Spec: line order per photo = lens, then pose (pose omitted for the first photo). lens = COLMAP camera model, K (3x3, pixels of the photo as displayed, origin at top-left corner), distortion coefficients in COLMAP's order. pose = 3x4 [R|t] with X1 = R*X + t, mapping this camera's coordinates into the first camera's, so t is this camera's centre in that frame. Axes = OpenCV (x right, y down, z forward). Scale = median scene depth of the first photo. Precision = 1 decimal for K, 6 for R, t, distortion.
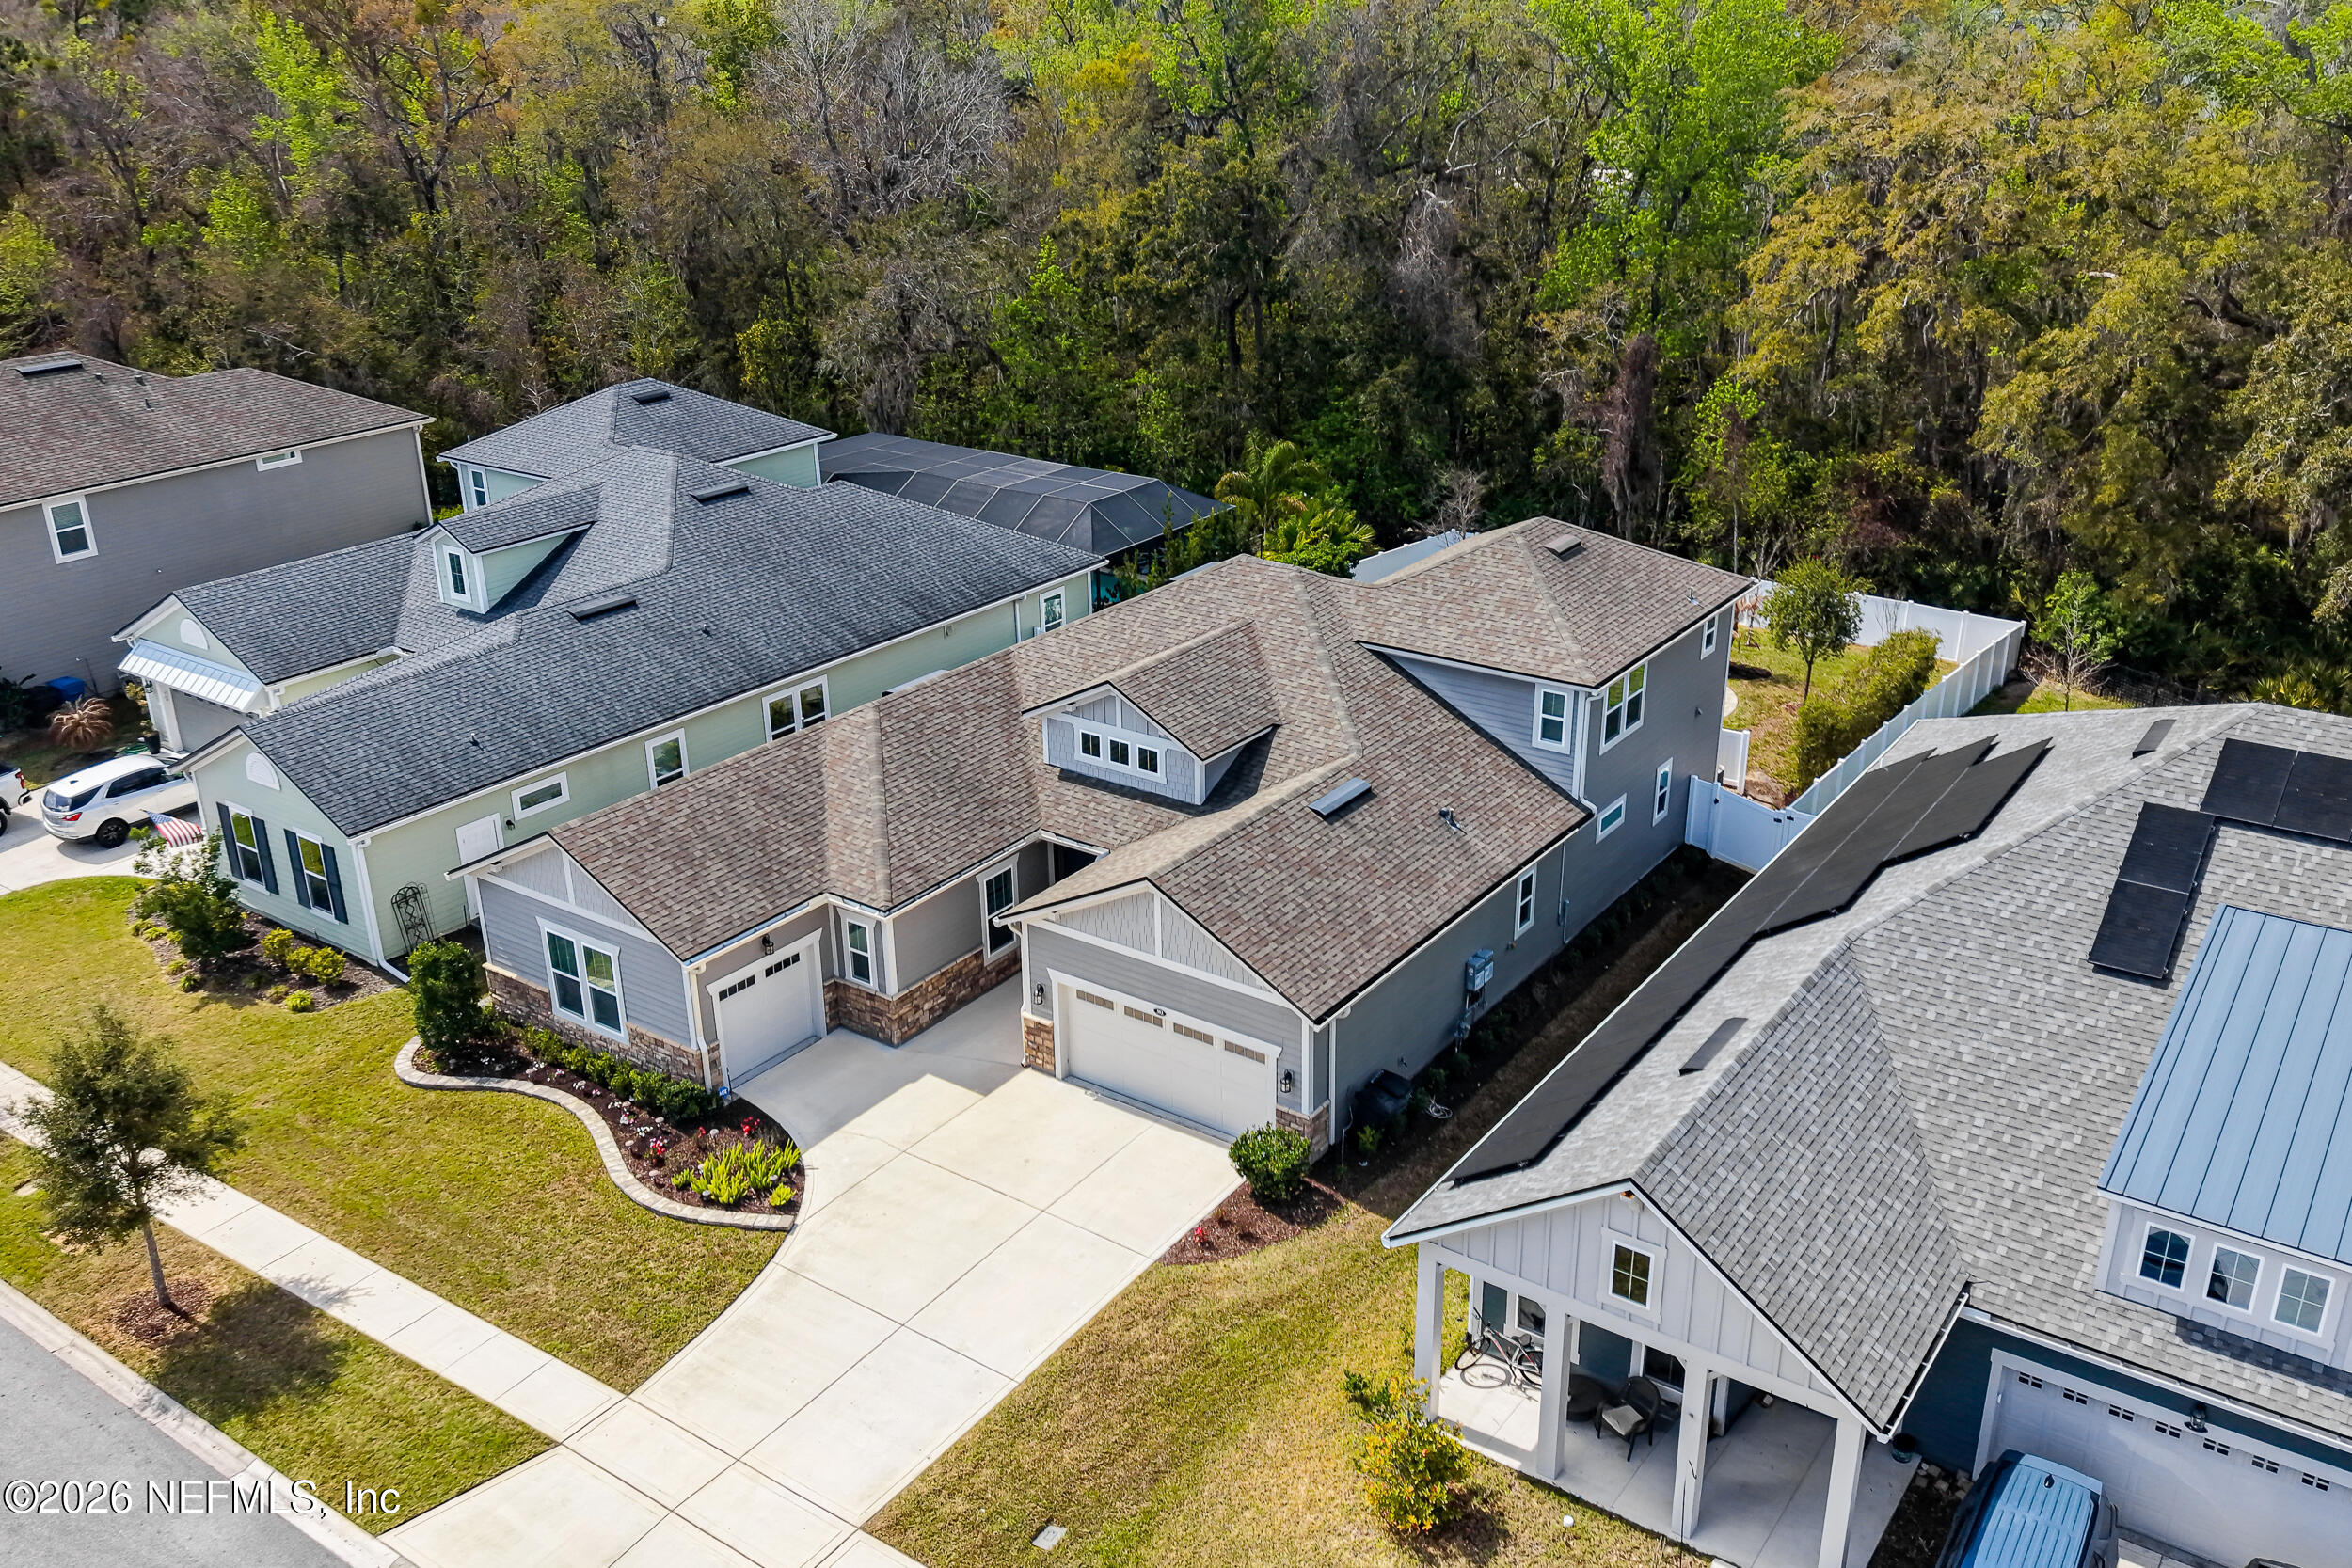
lens RADIAL K [[1946.8, 0, 1252.5], [0, 1946.8, 795.1], [0, 0, 1]] dist [0.044879, -0.053430]
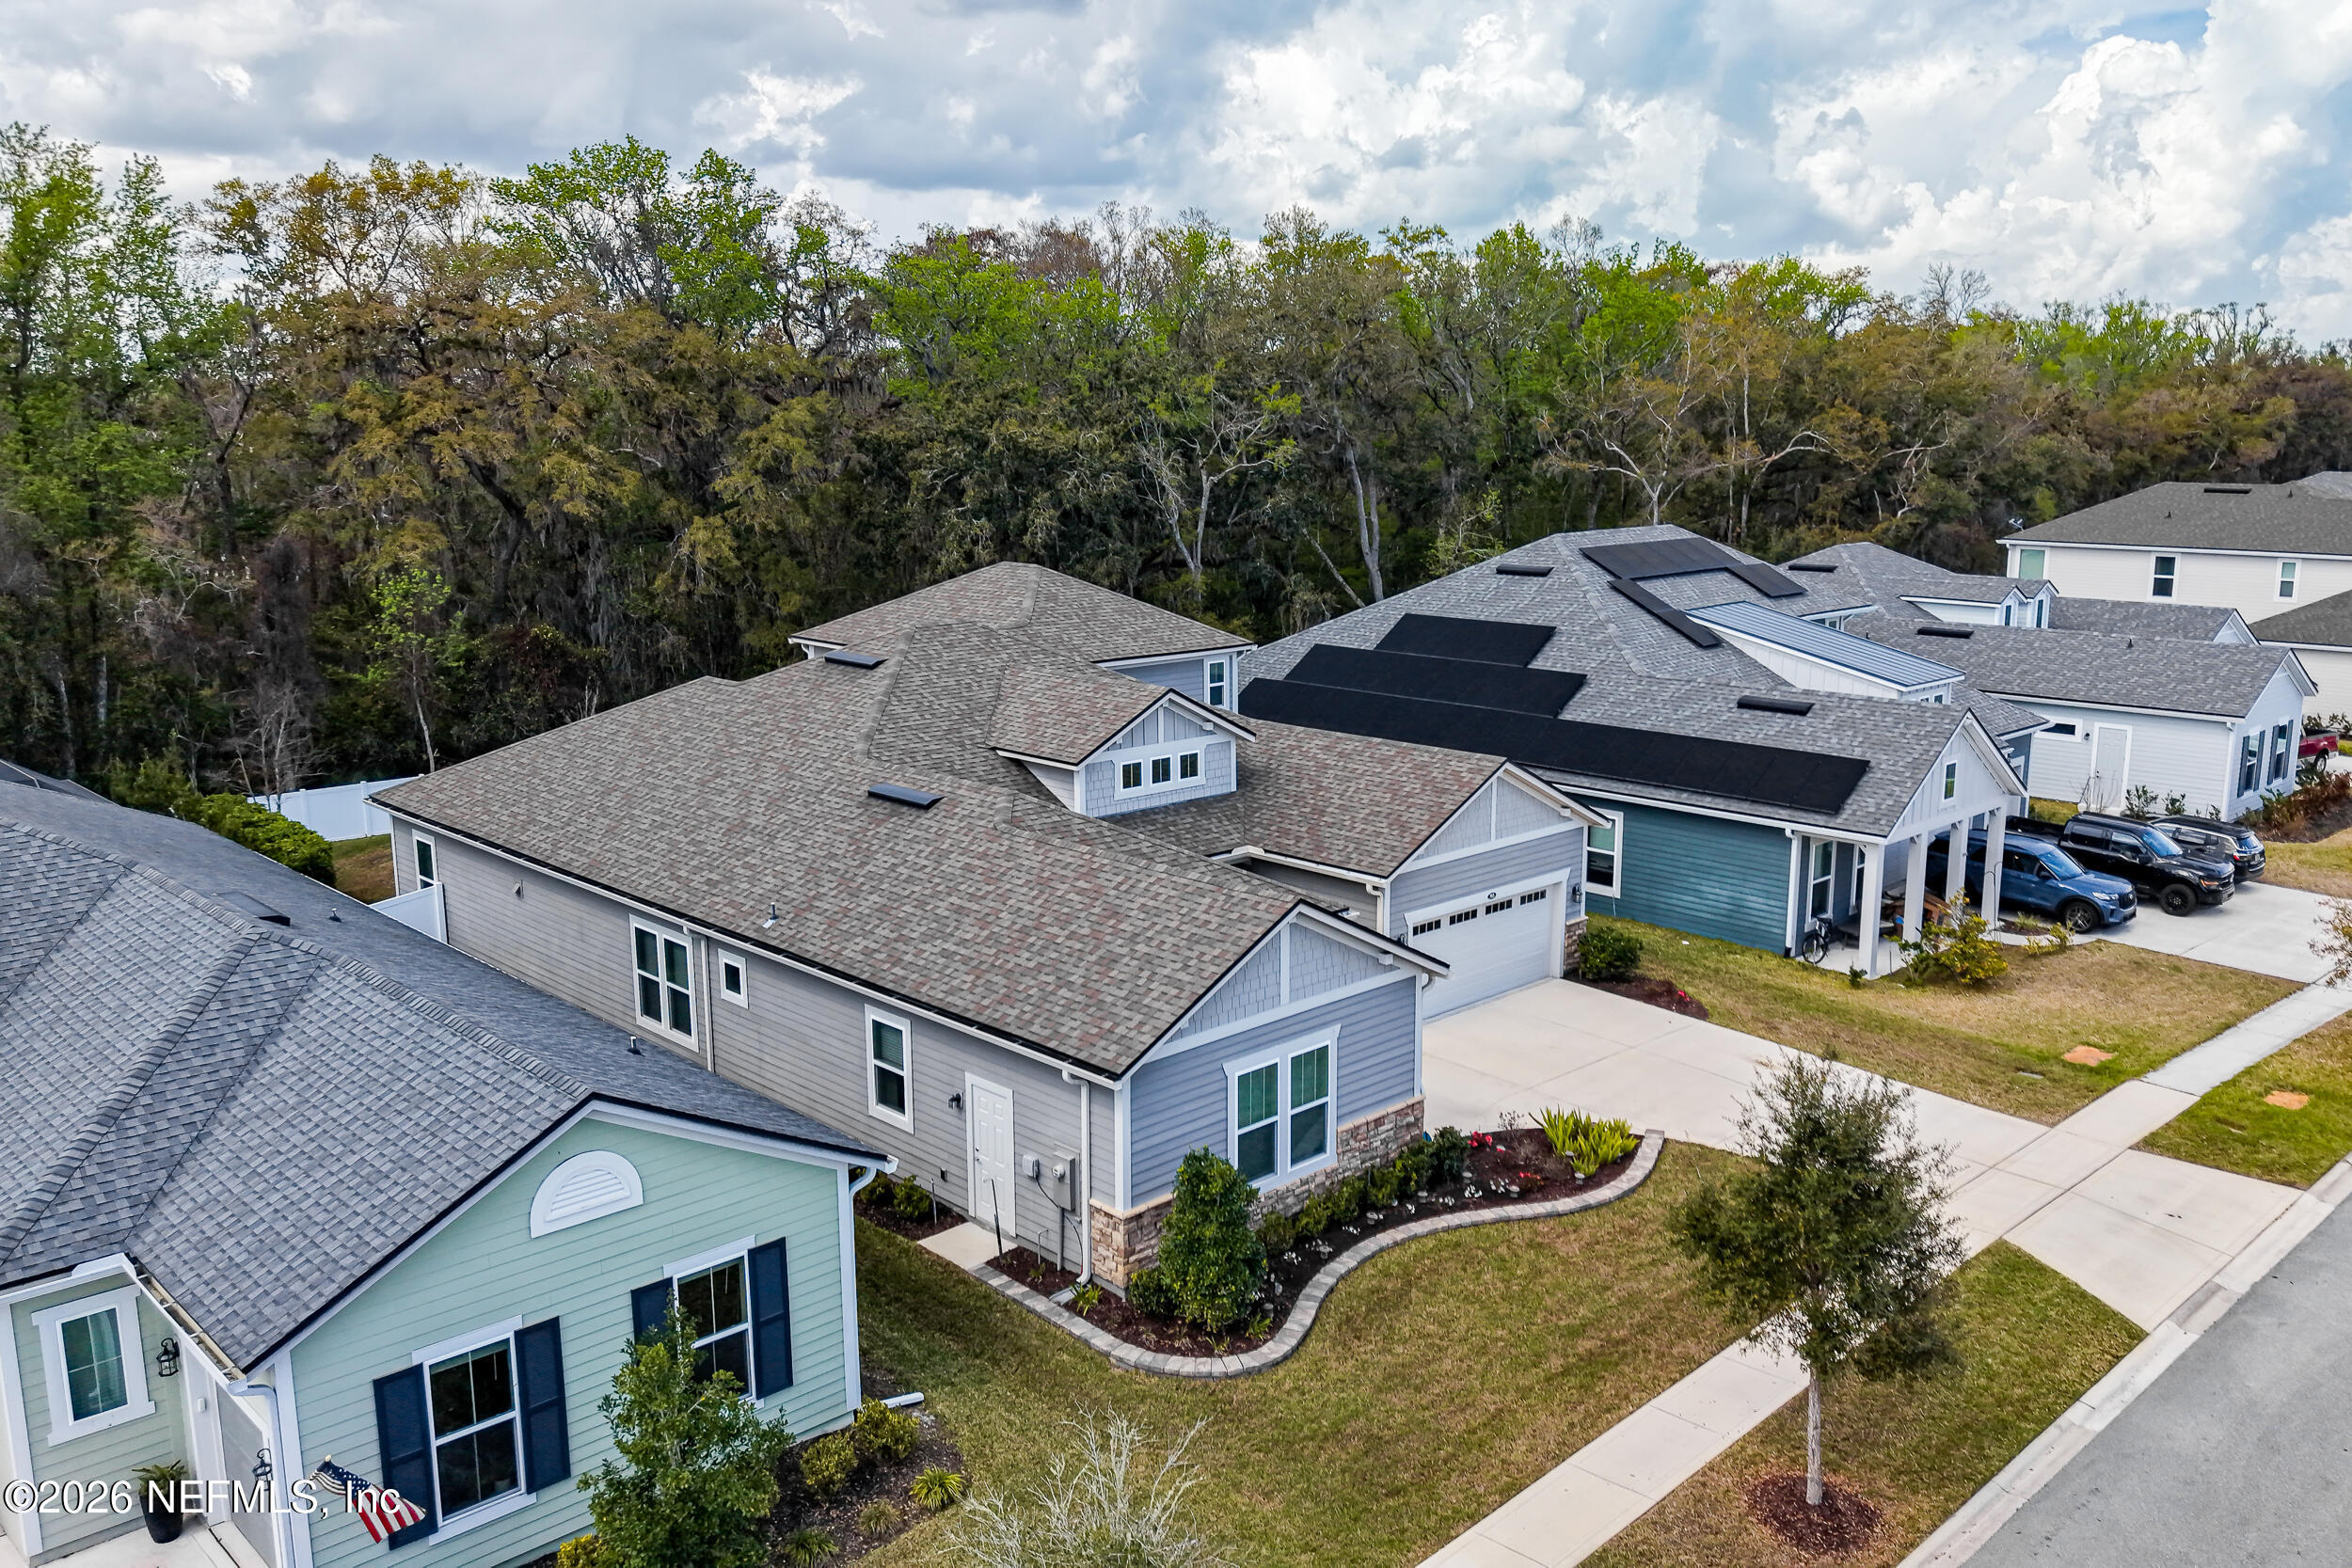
lens RADIAL K [[1858.0, 0, 1254.4], [0, 1858.0, 786.4], [0, 0, 1]] dist [0.076086, -0.077281]
pose [[0.181850, -0.183226, 0.966105, -0.934208], [0.382128, 0.918434, 0.102257, -0.090003], [-0.906040, 0.350580, 0.237034, 0.738273]]
